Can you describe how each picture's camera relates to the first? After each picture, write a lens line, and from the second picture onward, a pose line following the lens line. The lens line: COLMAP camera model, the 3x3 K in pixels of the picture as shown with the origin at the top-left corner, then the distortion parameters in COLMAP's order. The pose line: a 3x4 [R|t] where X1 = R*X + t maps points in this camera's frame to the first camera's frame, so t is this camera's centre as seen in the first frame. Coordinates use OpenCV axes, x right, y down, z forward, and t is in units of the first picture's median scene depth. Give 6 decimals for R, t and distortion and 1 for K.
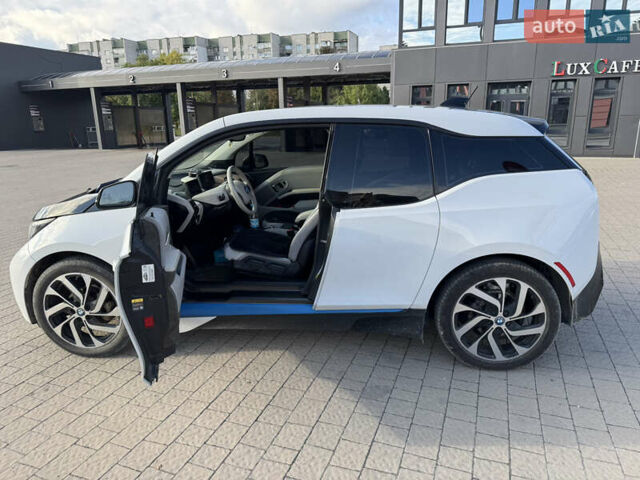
lens RADIAL K [[460.6, 0, 320.0], [0, 460.6, 240.0], [0, 0, 1]] dist [0.105632, -0.129022]
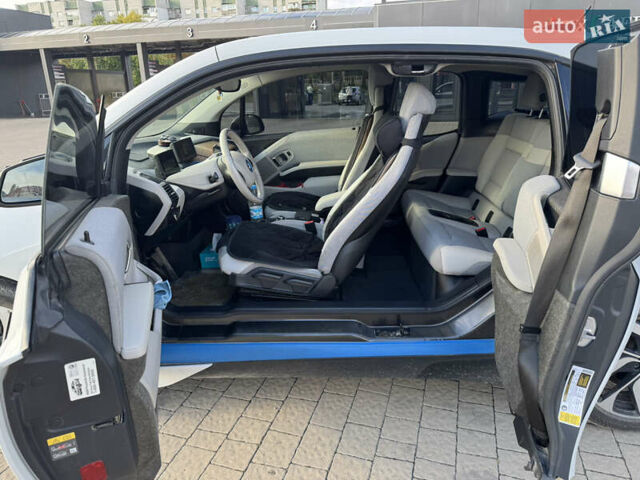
lens RADIAL K [[459.5, 0, 310.4], [0, 459.5, 248.2], [0, 0, 1]] dist [0.046592, -0.042308]
pose [[0.998834, -0.021845, 0.043048, -0.089144], [0.018295, 0.996531, 0.081187, -0.037117], [-0.044672, -0.080305, 0.995769, 0.290700]]
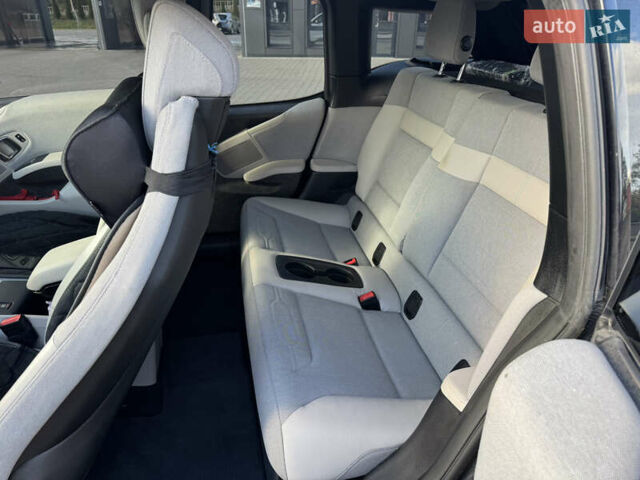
lens RADIAL K [[448.1, 0, 310.5], [0, 448.1, 239.9], [0, 0, 1]] dist [0.143794, -0.196692]
pose [[0.958528, -0.108489, 0.263541, 0.052527], [0.052839, 0.976330, 0.209733, -0.123886], [-0.280057, -0.187110, 0.941572, 0.629225]]
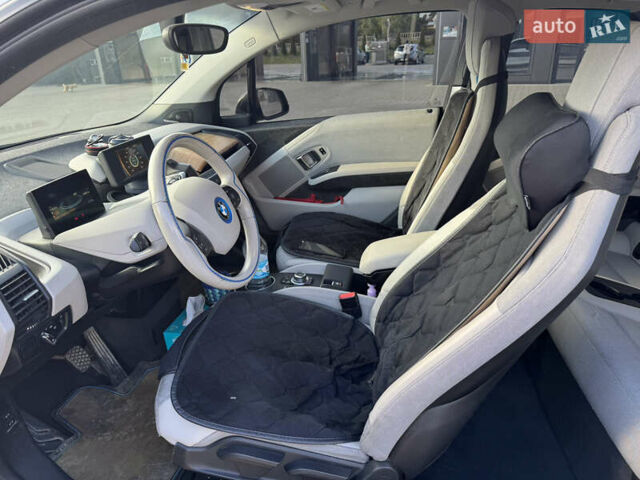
lens RADIAL K [[453.7, 0, 302.0], [0, 453.7, 251.0], [0, 0, 1]] dist [0.003620, -0.001039]
pose [[0.996801, 0.010413, -0.079241, -0.069466], [0.003027, 0.985847, 0.167620, -0.115628], [0.079865, -0.167324, 0.982662, 0.604923]]
